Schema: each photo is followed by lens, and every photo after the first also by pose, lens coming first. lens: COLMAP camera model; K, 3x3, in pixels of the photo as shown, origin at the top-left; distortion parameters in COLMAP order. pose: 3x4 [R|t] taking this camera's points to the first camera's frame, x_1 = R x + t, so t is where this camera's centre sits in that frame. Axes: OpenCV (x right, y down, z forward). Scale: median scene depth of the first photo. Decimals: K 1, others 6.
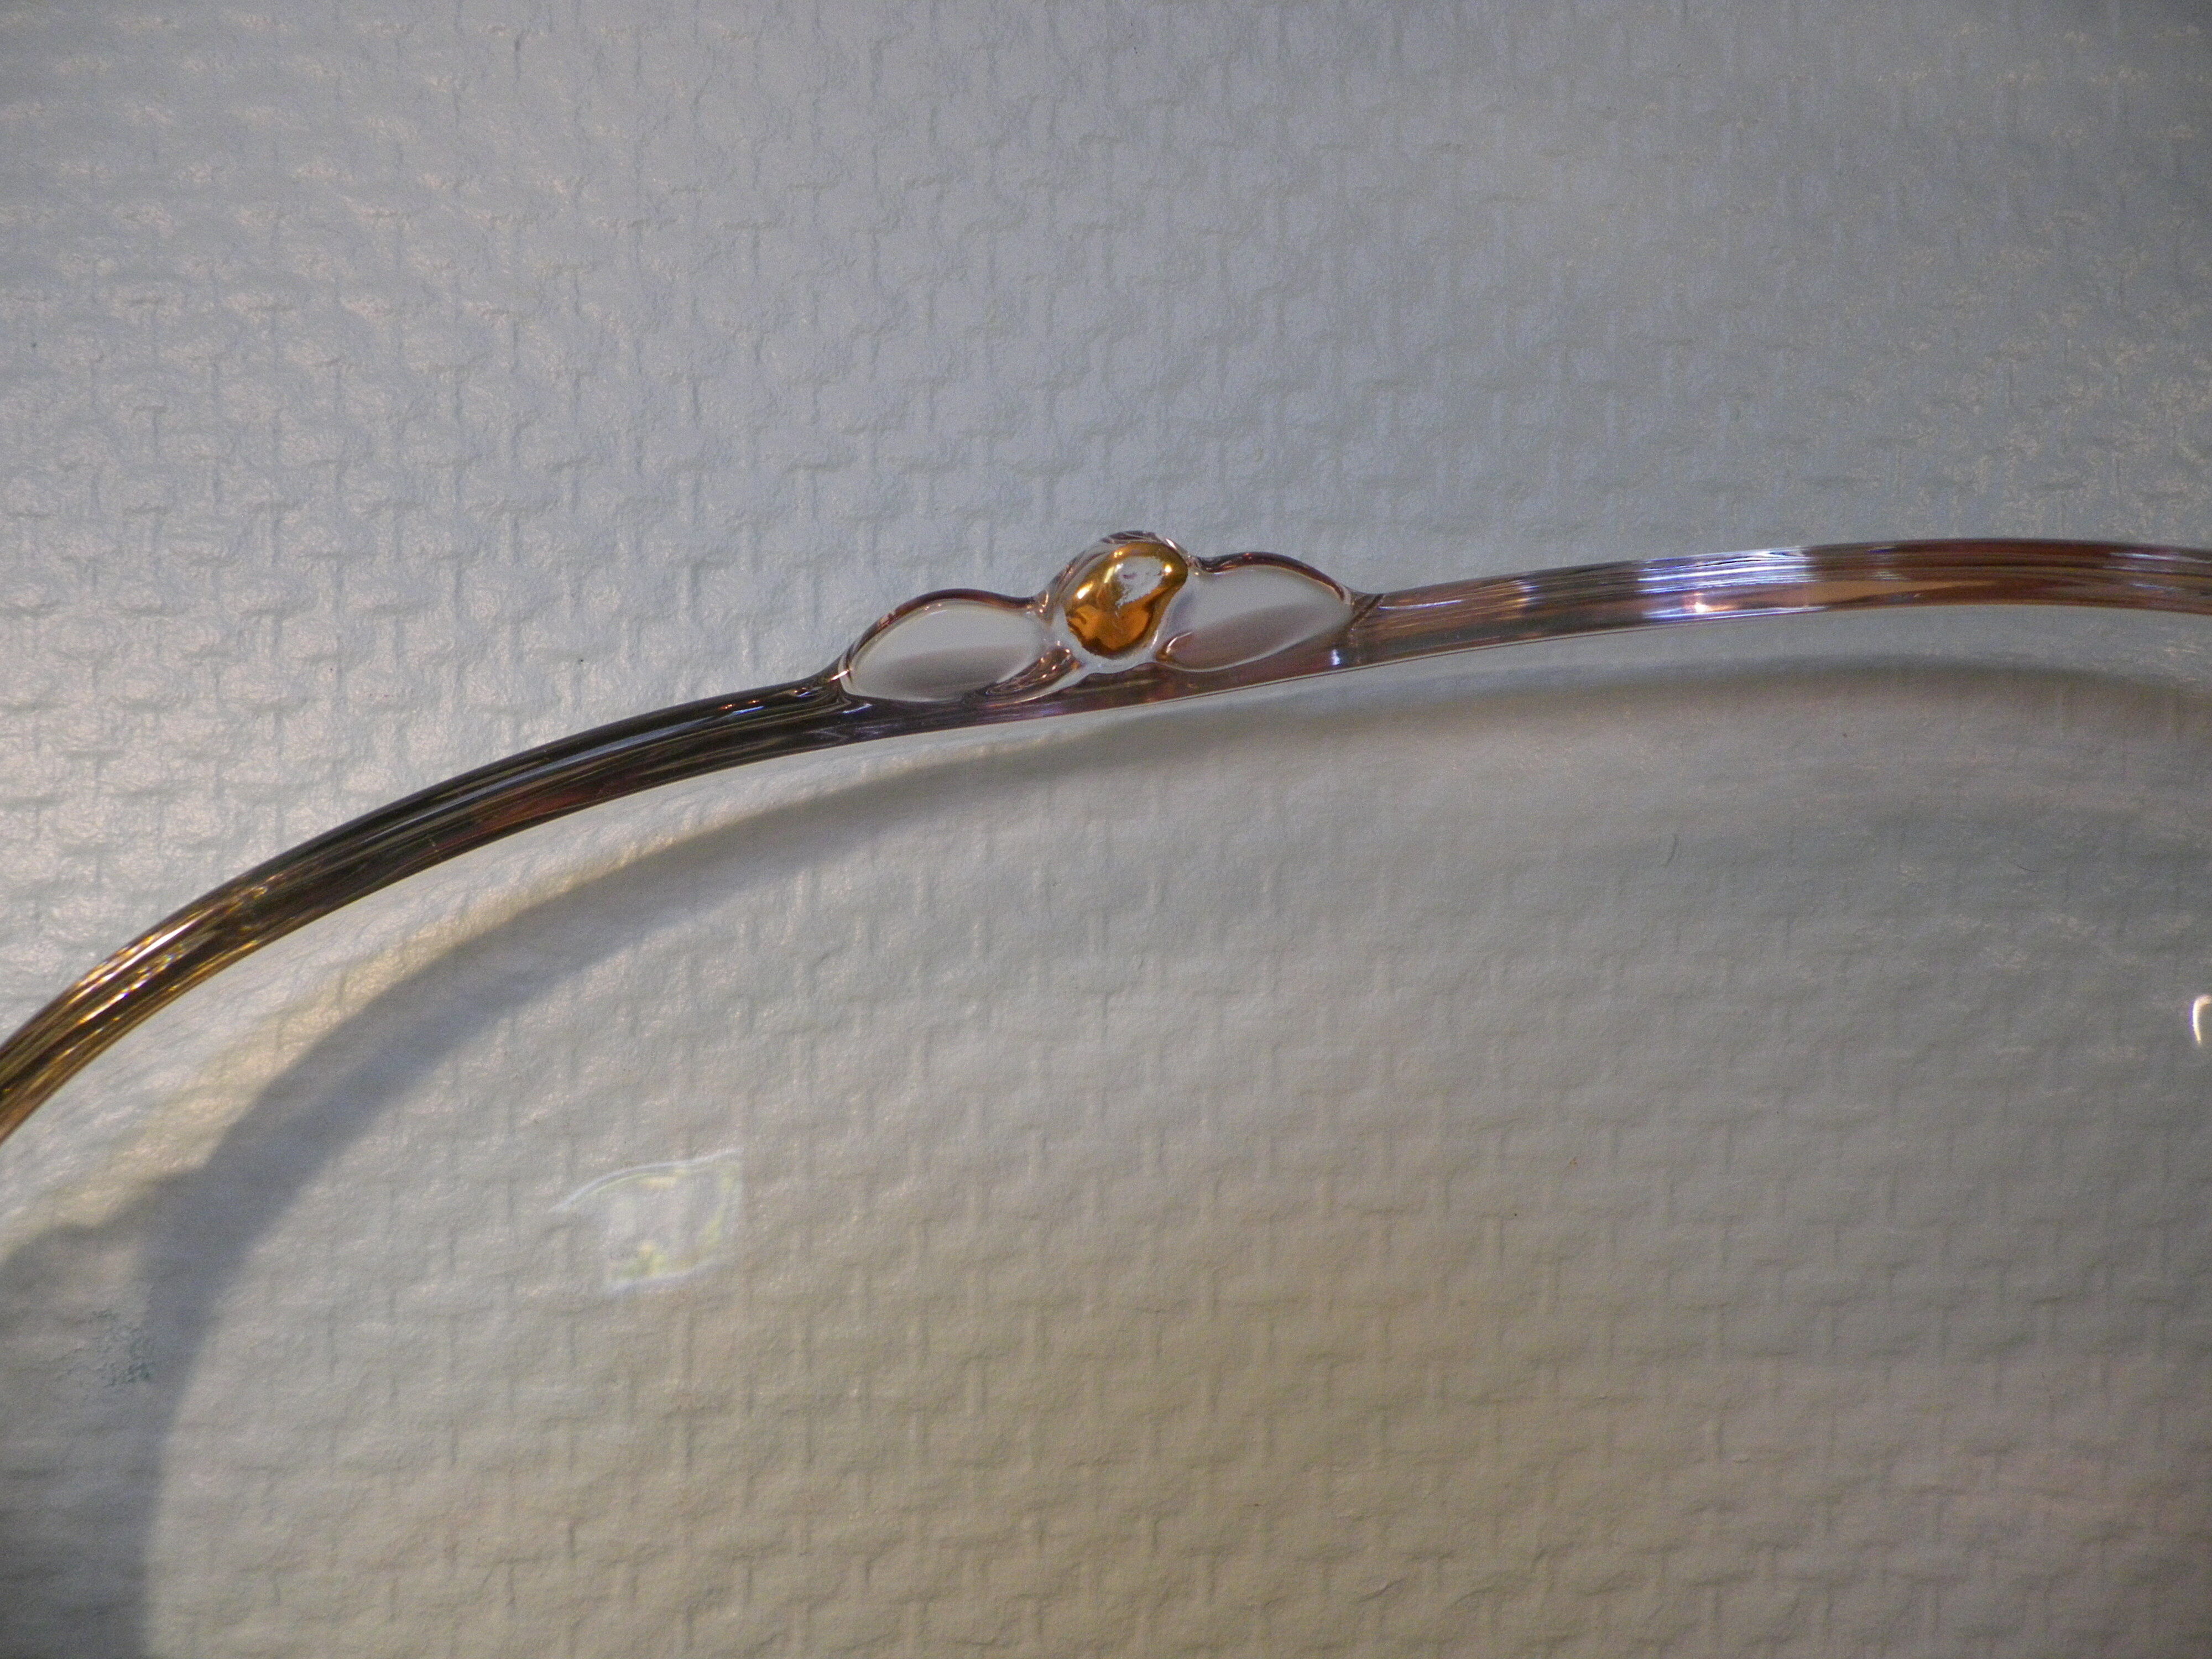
lens RADIAL K [[1787.6, 0, 1104.4], [0, 1787.6, 828.6], [0, 0, 1]] dist [-0.012442, 0.002279]
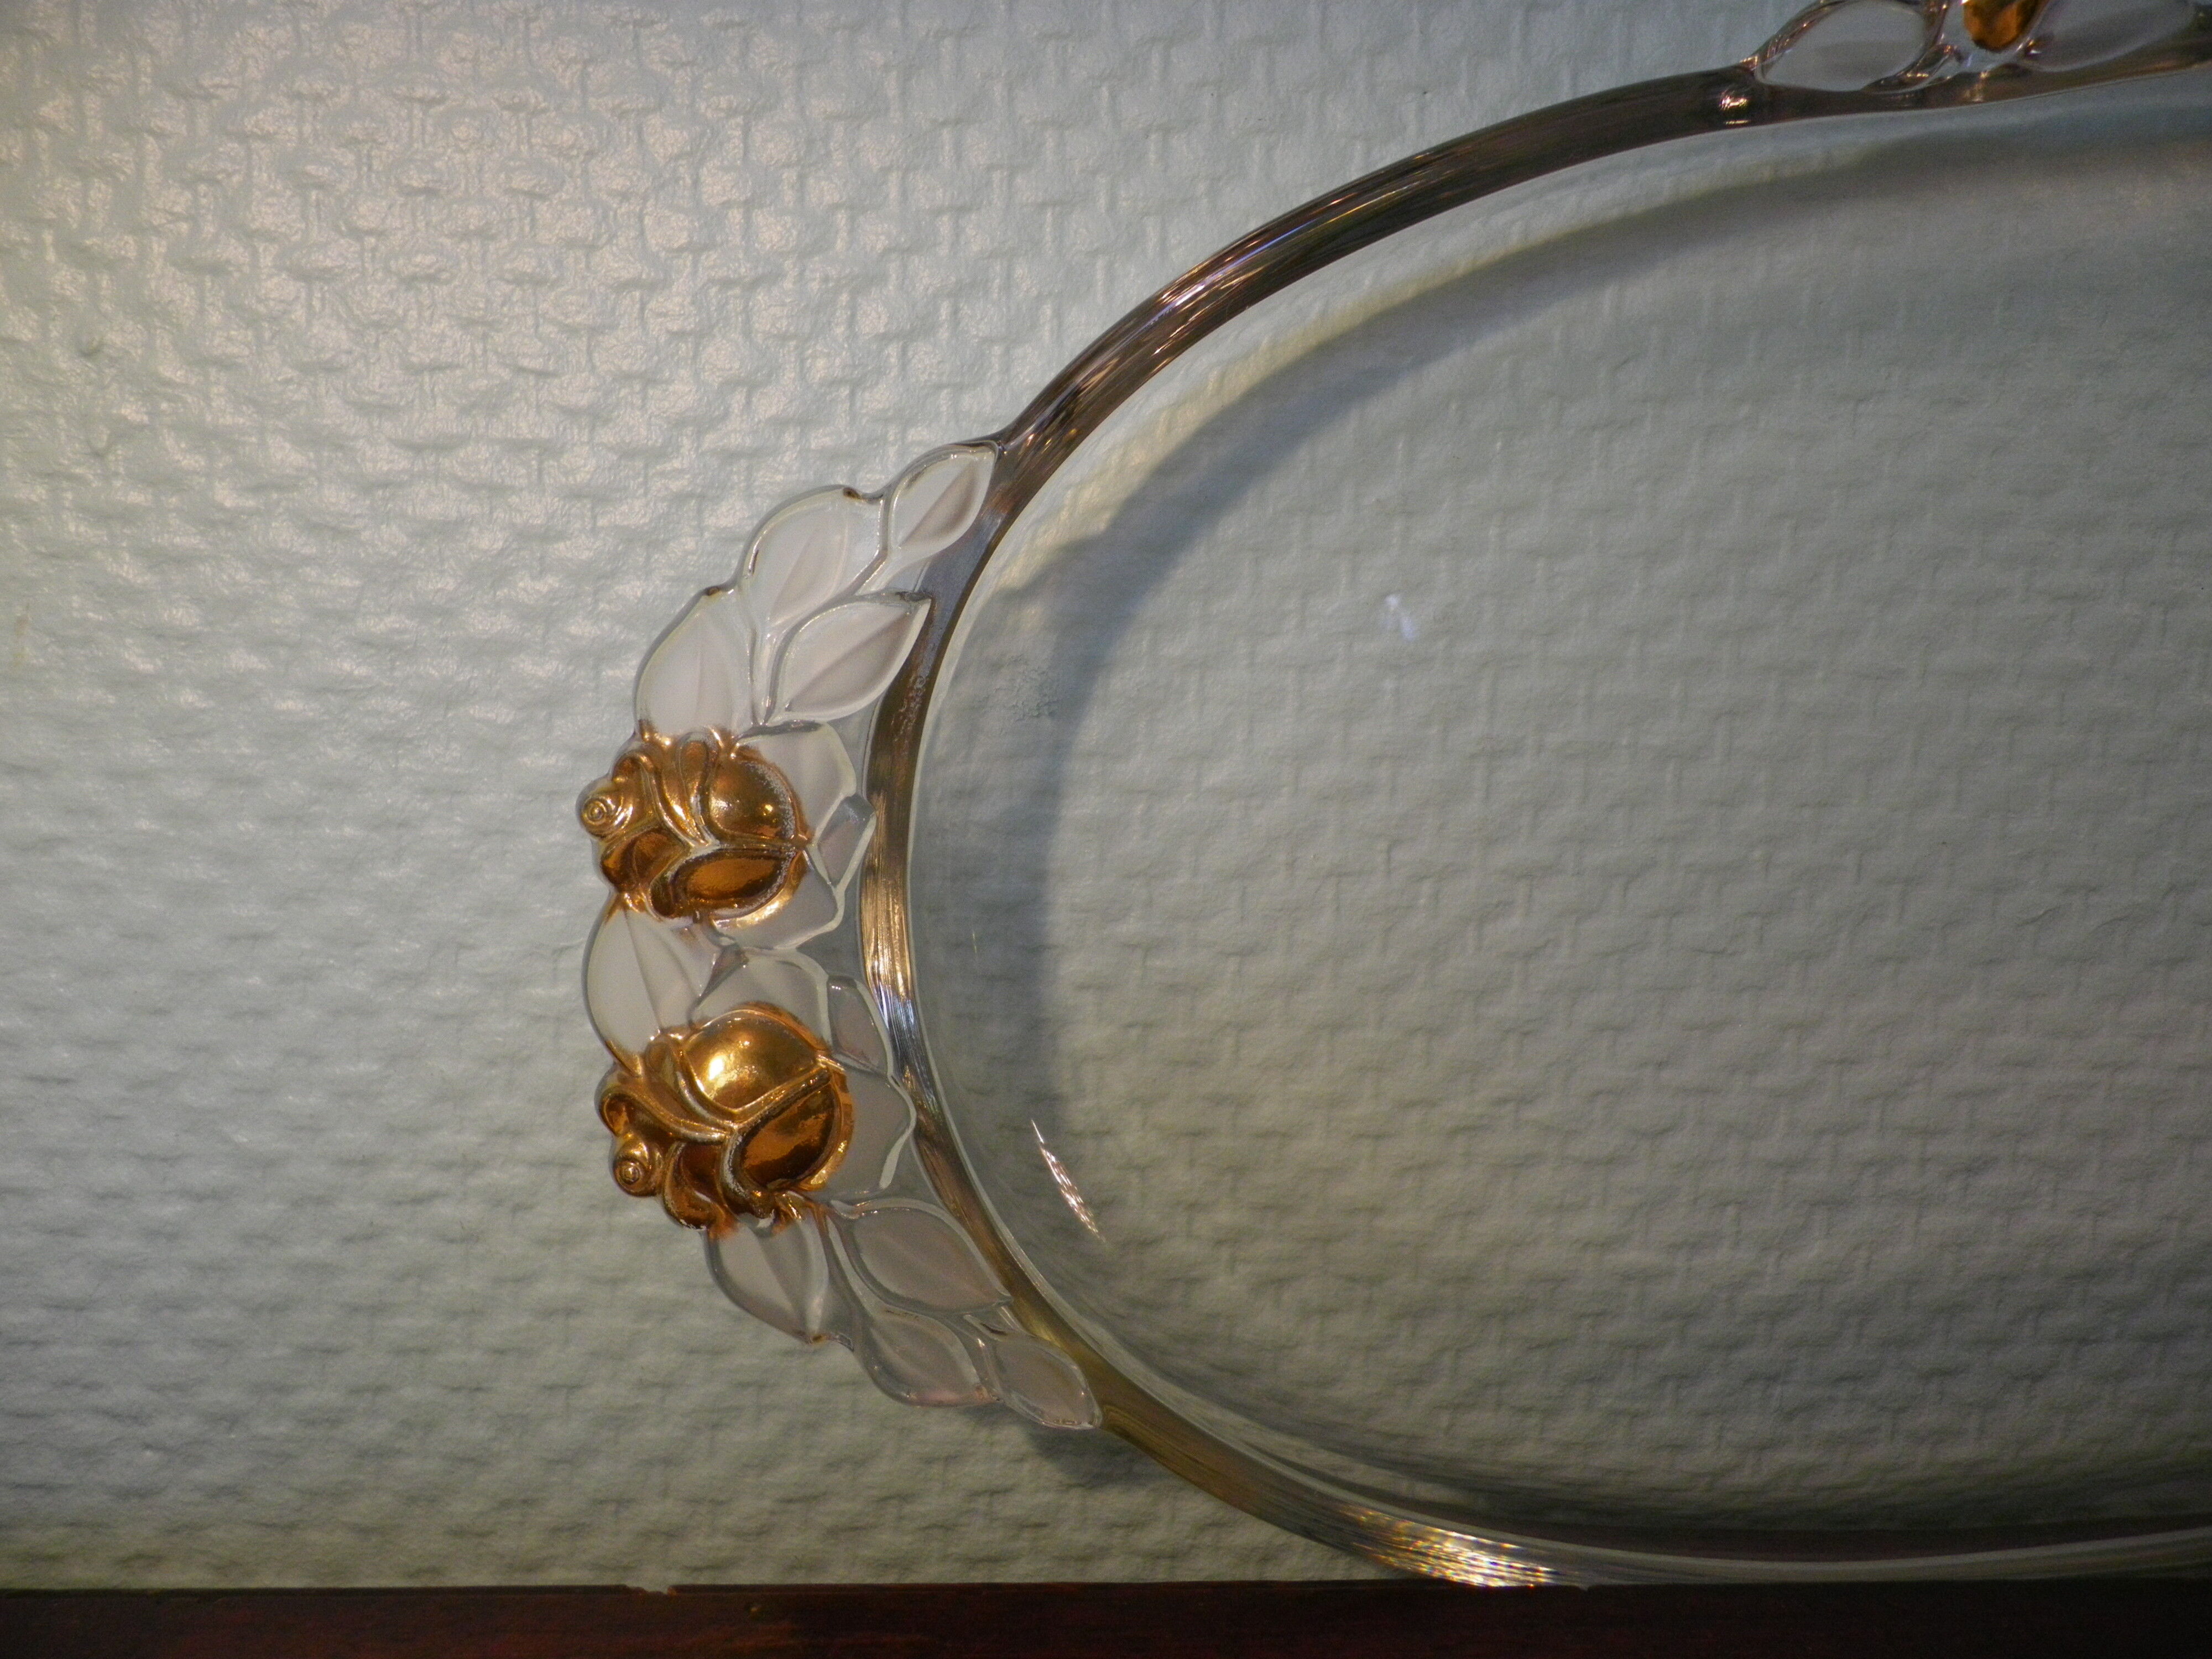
lens RADIAL K [[1787.6, 0, 1107.8], [0, 1787.6, 828.3], [0, 0, 1]] dist [-0.012442, 0.002279]
pose [[0.999943, 0.010168, 0.003221, -0.492000], [-0.010513, 0.990519, 0.136972, 0.216070], [-0.001798, -0.136998, 0.990570, -0.188351]]
